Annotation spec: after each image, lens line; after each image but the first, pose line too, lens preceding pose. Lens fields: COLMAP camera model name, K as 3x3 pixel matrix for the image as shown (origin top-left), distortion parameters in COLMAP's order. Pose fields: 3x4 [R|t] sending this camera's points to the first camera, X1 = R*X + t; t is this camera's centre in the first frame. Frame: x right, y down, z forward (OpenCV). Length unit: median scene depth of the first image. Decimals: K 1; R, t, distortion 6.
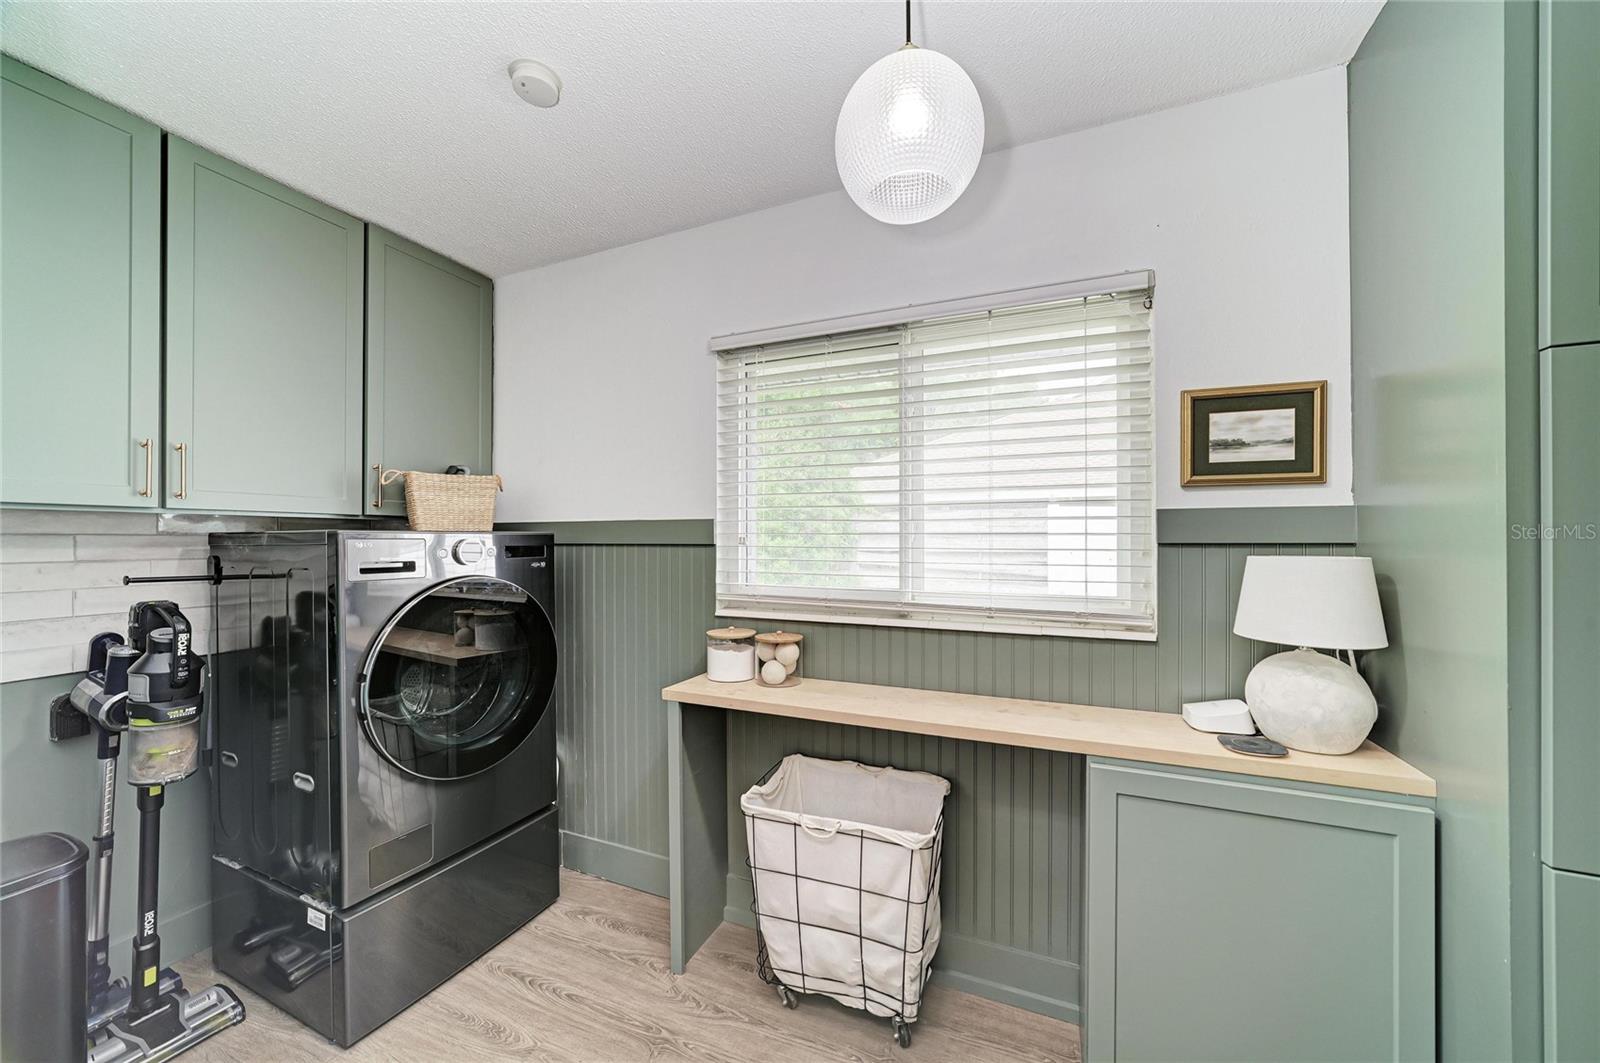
lens RADIAL K [[579.8, 0, 804.7], [0, 579.8, 540.1], [0, 0, 1]] dist [-0.013760, 0.002924]
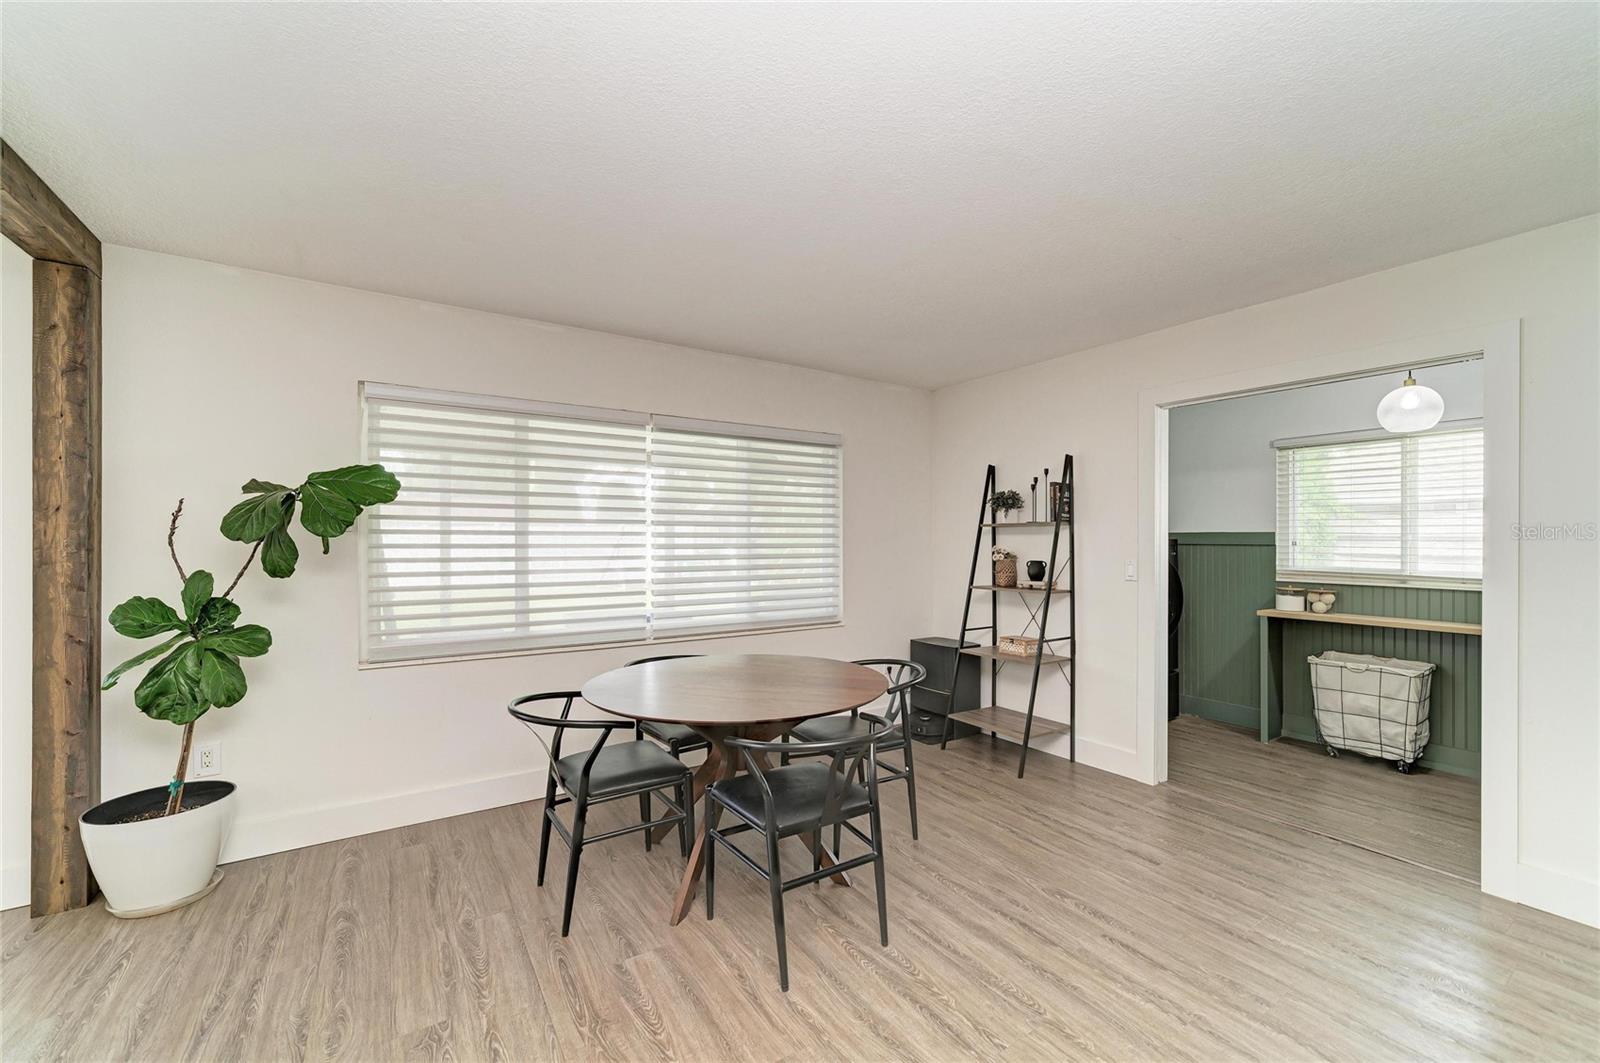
lens RADIAL K [[640.0, 0, 804.2], [0, 640.0, 538.4], [0, 0, 1]] dist [-0.013799, 0.004740]
pose [[0.840013, 0.002452, -0.542560, -0.382209], [-0.002921, 0.999996, -0.000003, -0.010185], [0.542558, 0.001587, 0.840017, -1.963943]]
